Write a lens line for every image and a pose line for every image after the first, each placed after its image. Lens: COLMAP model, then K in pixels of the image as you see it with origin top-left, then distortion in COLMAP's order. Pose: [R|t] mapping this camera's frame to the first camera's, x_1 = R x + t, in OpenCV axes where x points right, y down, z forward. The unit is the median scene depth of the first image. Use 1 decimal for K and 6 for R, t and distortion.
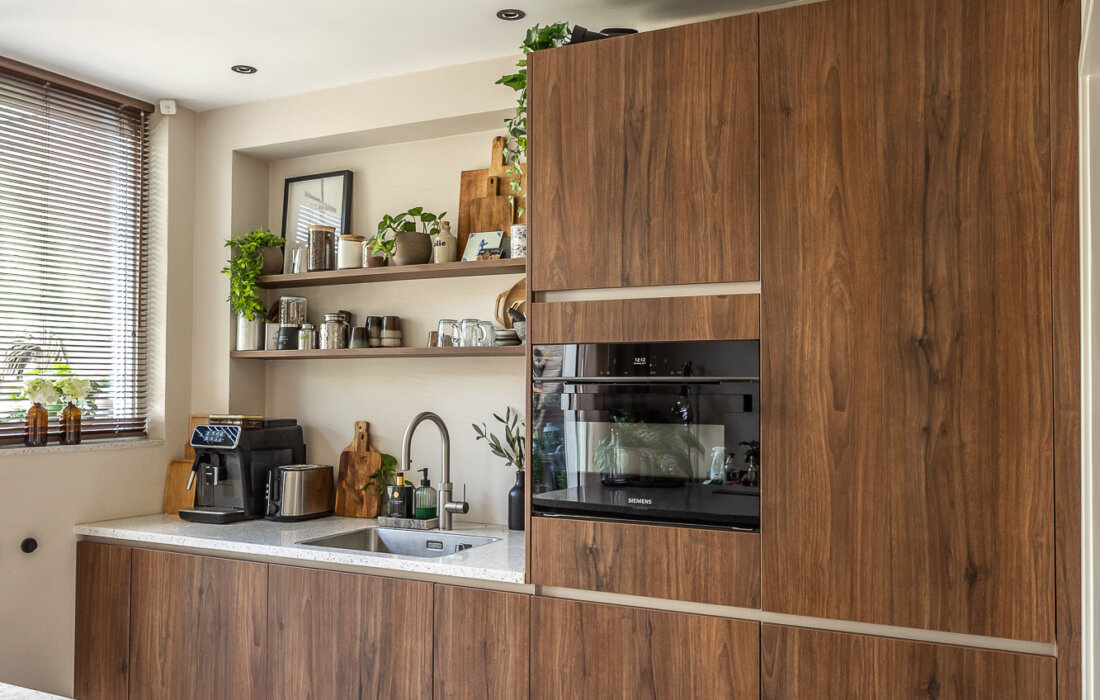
lens RADIAL K [[924.5, 0, 600.5], [0, 924.5, 374.6], [0, 0, 1]] dist [0.010765, 0.006113]
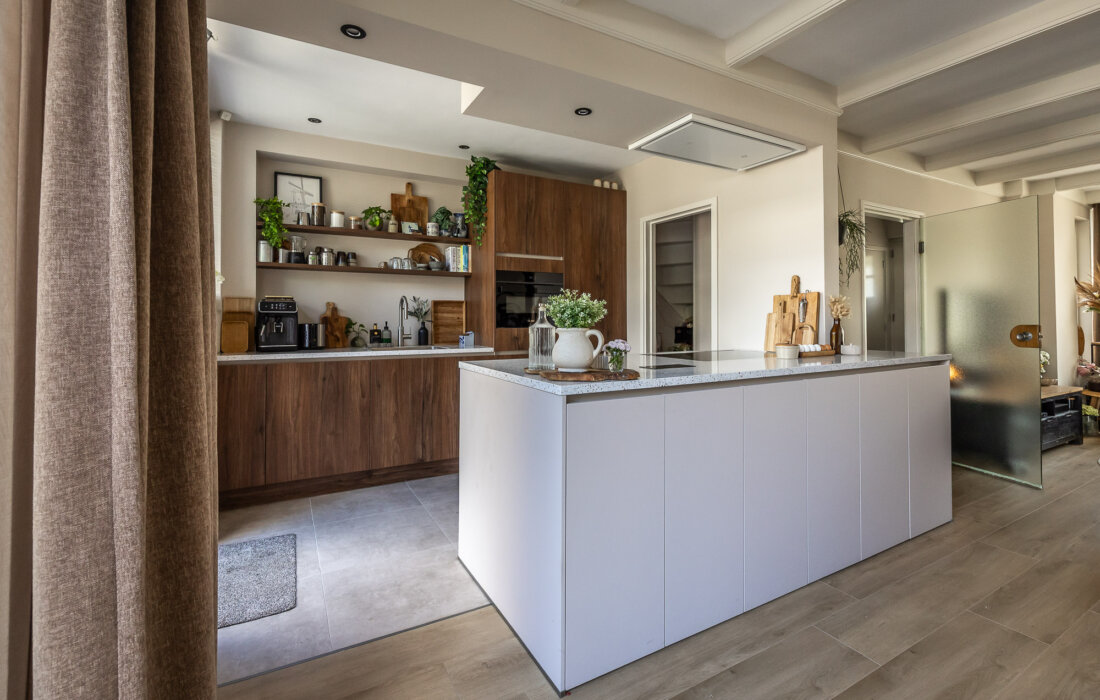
lens RADIAL K [[483.8, 0, 584.5], [0, 483.8, 308.1], [0, 0, 1]] dist [0.005311, -0.001042]
pose [[0.543608, 0.009362, 0.839287, -0.996494], [-0.003064, 0.999953, -0.009169, 0.083993], [-0.839334, 0.002413, 0.543611, -0.061025]]
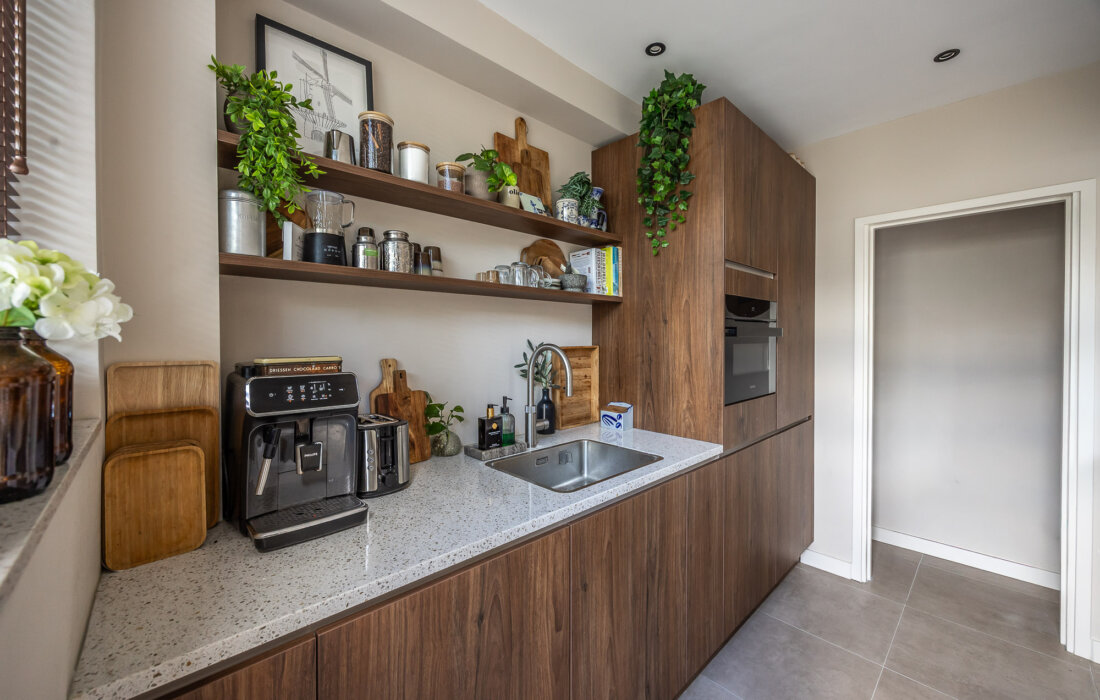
lens RADIAL K [[425.1, 0, 552.5], [0, 425.1, 340.4], [0, 0, 1]] dist [-0.003106, 0.000001]
pose [[0.363749, -0.014284, 0.931388, -0.680800], [-0.011103, 0.999745, 0.019669, 0.027224], [-0.931431, -0.017496, 0.363497, 0.827027]]
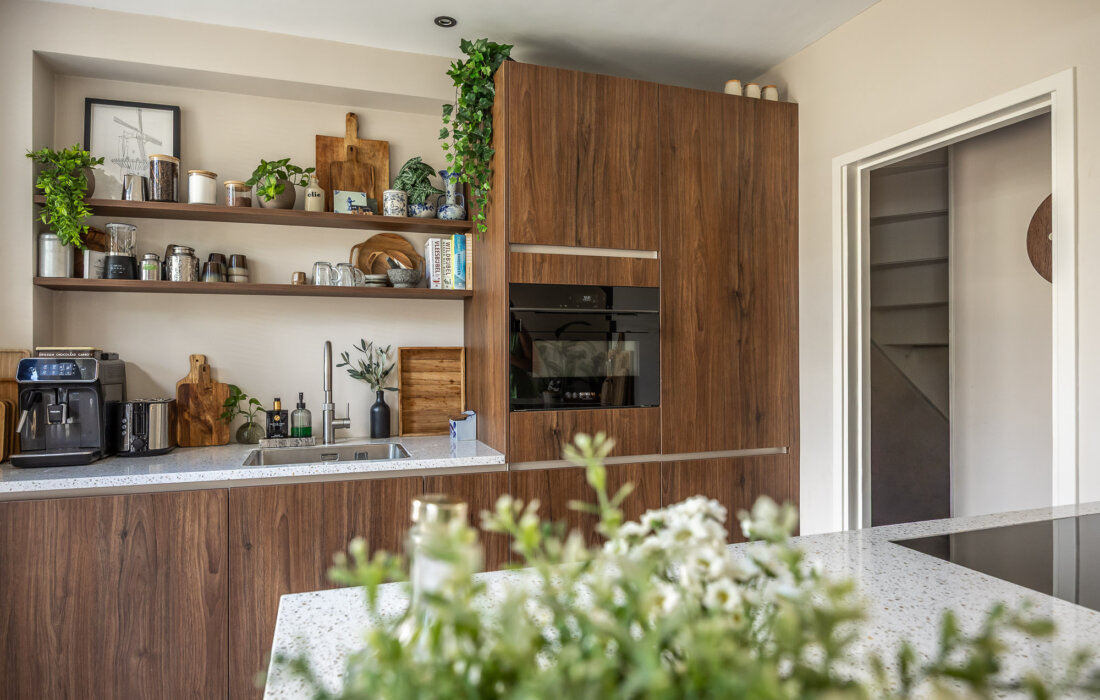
lens RADIAL K [[654.0, 0, 553.5], [0, 654.0, 348.2], [0, 0, 1]] dist [-0.010940, 0.003997]
pose [[0.713248, -0.005373, 0.700892, -0.567614], [-0.000065, 0.999970, 0.007731, 0.044227], [-0.700912, -0.005560, 0.713226, 0.235521]]
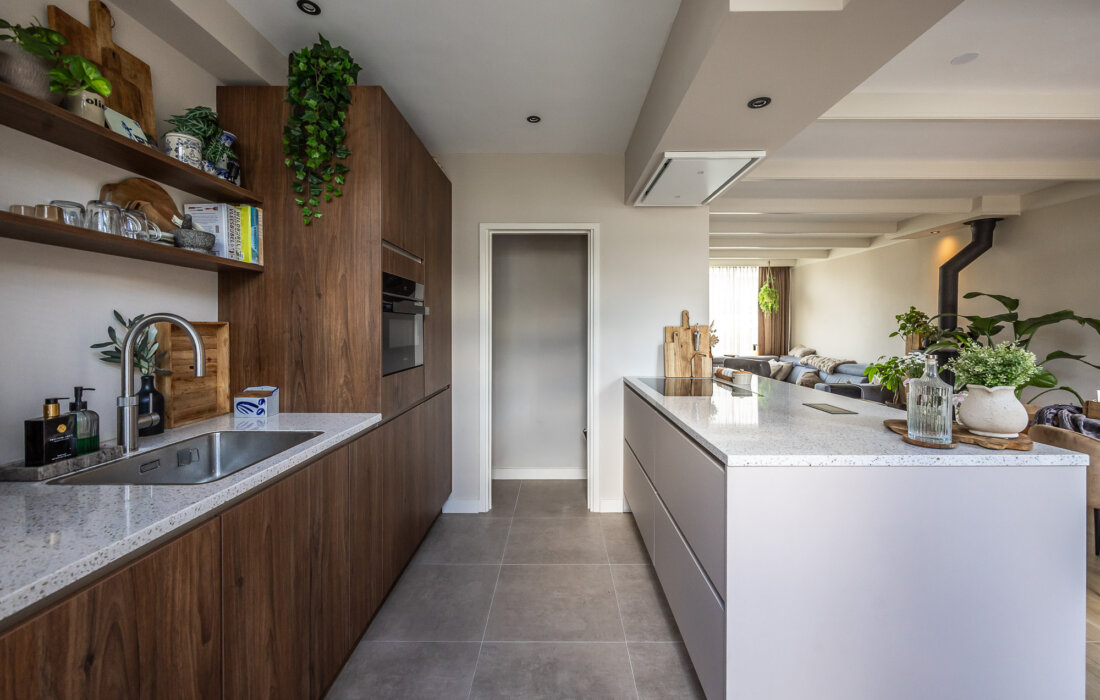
lens RADIAL K [[435.7, 0, 558.1], [0, 435.7, 327.8], [0, 0, 1]] dist [-0.000070, -0.000582]
pose [[-0.422459, -0.009396, 0.906333, -0.736218], [-0.015644, 0.999873, 0.003074, 0.048461], [-0.906247, -0.012880, -0.422552, 0.853901]]
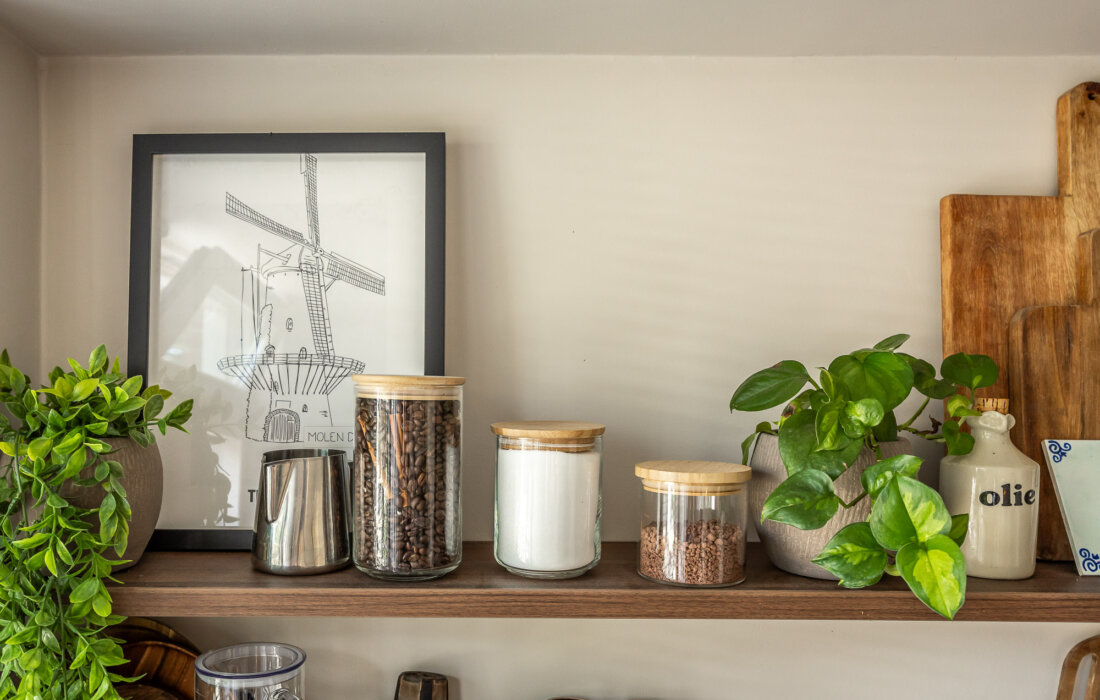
lens RADIAL K [[932.1, 0, 445.2], [0, 932.1, 380.7], [0, 0, 1]] dist [-0.019034, 0.023492]
pose [[0.913200, -0.015866, 0.407203, -0.446373], [-0.010981, 0.997921, 0.063508, -0.200656], [-0.407364, -0.062467, 0.911127, 0.896717]]
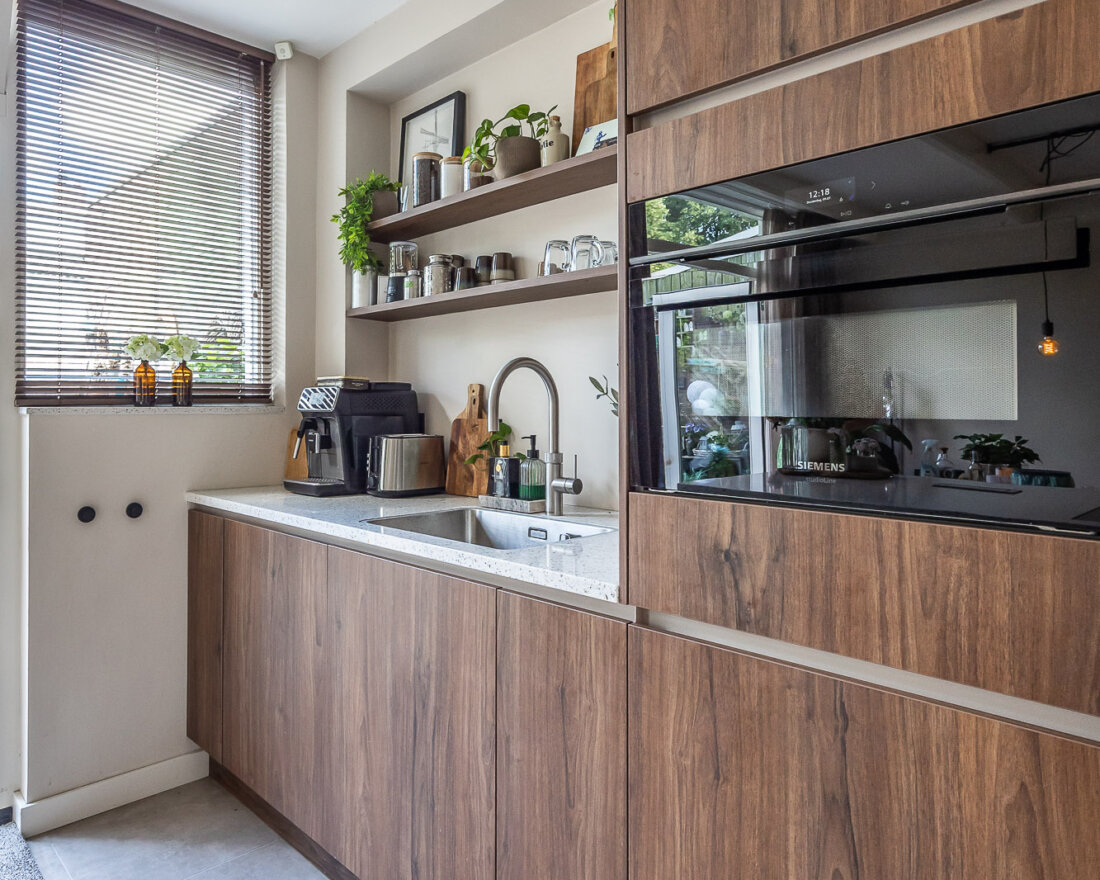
lens RADIAL K [[763.4, 0, 501.0], [0, 763.4, 401.2], [0, 0, 1]] dist [-0.010951, 0.020983]
pose [[0.925829, -0.011901, -0.377756, 0.030712], [0.014213, 0.999893, 0.003332, 0.075503], [0.377676, -0.008453, 0.925899, 0.423506]]
